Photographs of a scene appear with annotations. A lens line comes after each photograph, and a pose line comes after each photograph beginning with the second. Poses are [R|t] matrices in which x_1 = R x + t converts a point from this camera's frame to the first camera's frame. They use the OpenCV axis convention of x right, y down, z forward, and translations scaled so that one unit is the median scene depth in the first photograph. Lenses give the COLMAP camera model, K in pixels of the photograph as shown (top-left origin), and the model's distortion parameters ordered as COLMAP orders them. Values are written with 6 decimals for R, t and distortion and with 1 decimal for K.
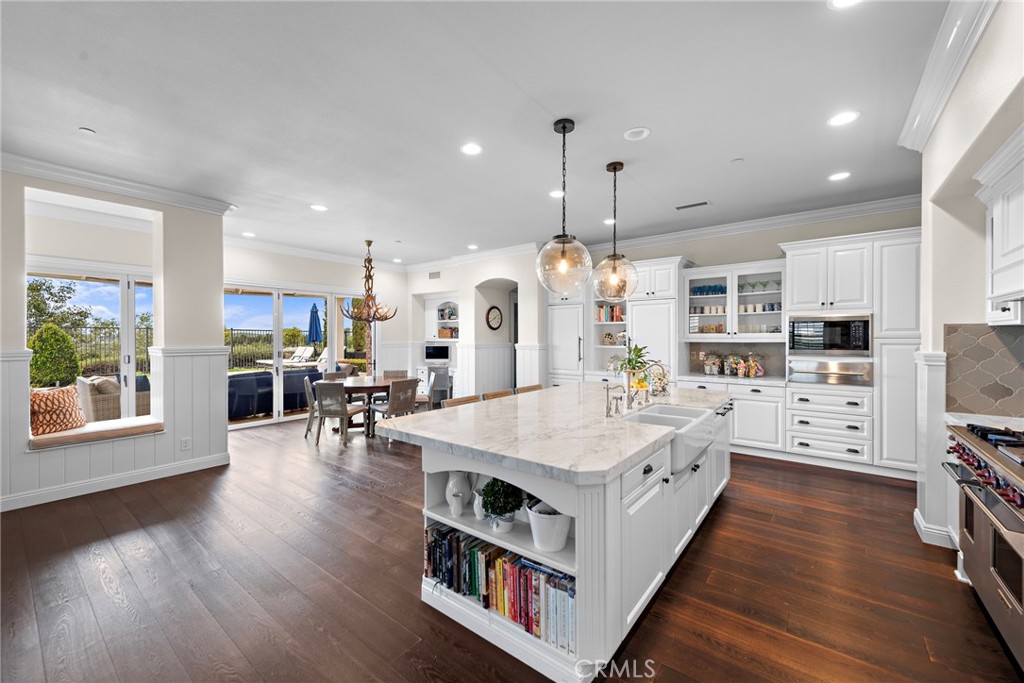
lens RADIAL K [[405.1, 0, 508.2], [0, 405.1, 337.1], [0, 0, 1]] dist [0.002996, -0.000875]
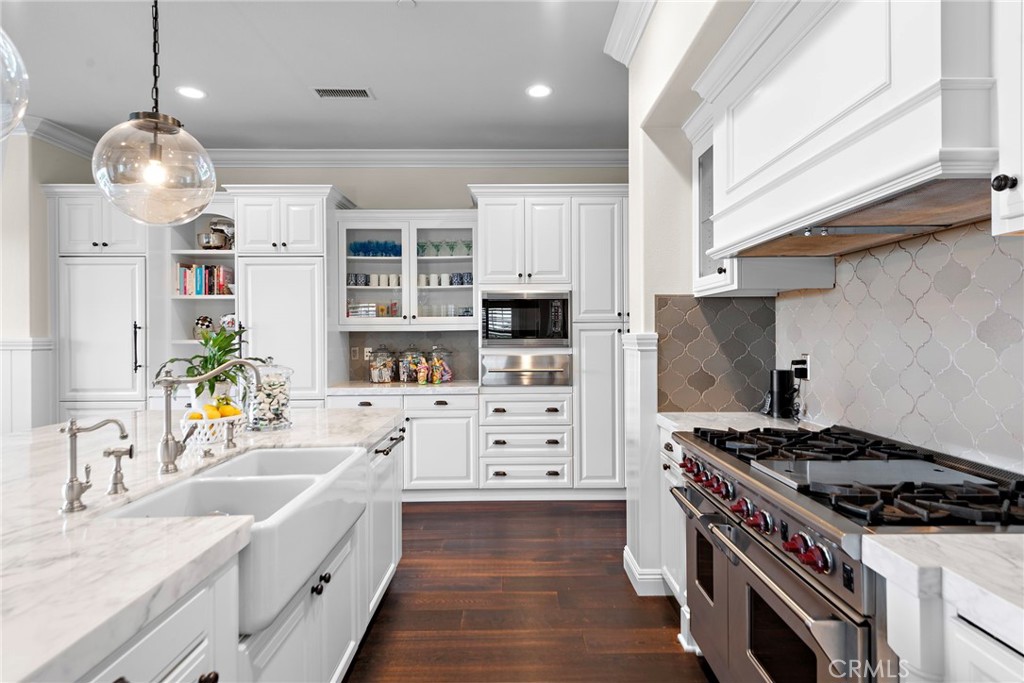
lens RADIAL K [[442.1, 0, 513.1], [0, 442.1, 344.7], [0, 0, 1]] dist [0.003837, -0.000806]
pose [[0.769045, 0.003844, 0.639183, 0.273673], [0.005017, 0.999915, -0.012050, 0.053243], [-0.639174, 0.012474, 0.768961, 0.421209]]
